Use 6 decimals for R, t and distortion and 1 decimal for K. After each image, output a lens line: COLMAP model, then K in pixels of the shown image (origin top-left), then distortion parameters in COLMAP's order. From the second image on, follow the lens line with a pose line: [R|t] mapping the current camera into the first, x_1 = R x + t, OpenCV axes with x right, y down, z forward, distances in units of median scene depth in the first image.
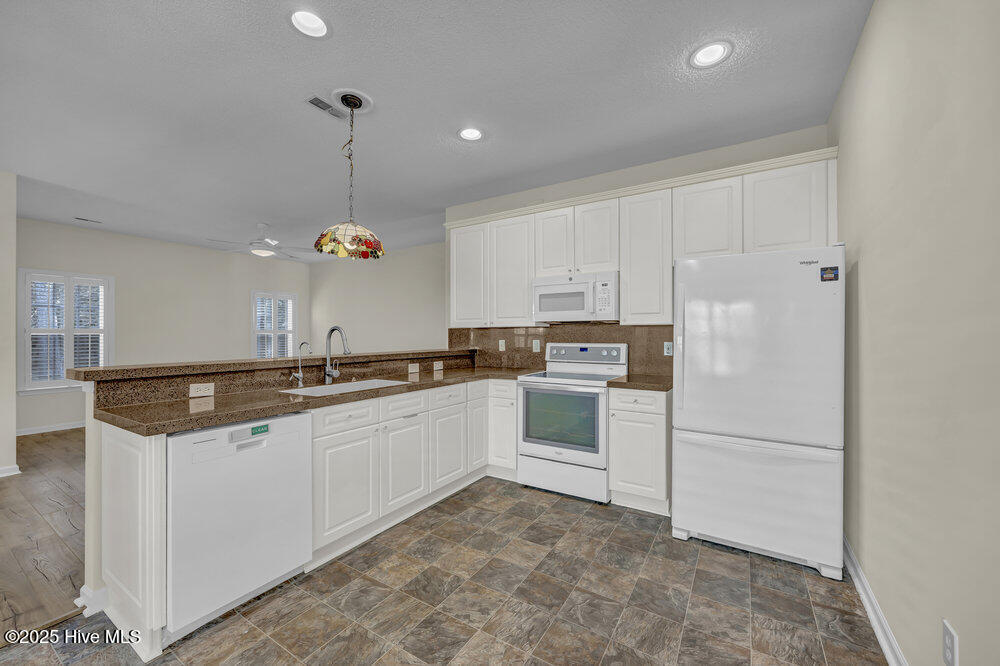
lens RADIAL K [[398.6, 0, 503.6], [0, 398.6, 333.7], [0, 0, 1]] dist [-0.000206, -0.000055]
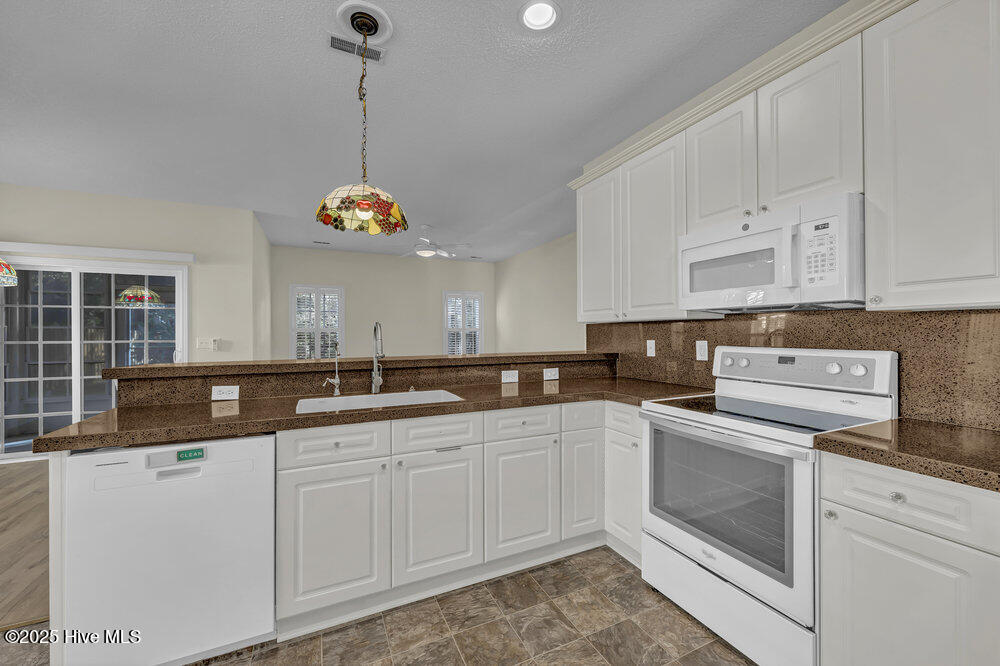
lens RADIAL K [[392.5, 0, 503.8], [0, 392.5, 332.9], [0, 0, 1]] dist [-0.002444, -0.000109]
pose [[0.840028, -0.000641, -0.542543, 0.188607], [0.002802, 0.999991, 0.003156, 0.001119], [0.542536, -0.004171, 0.840022, 0.404105]]
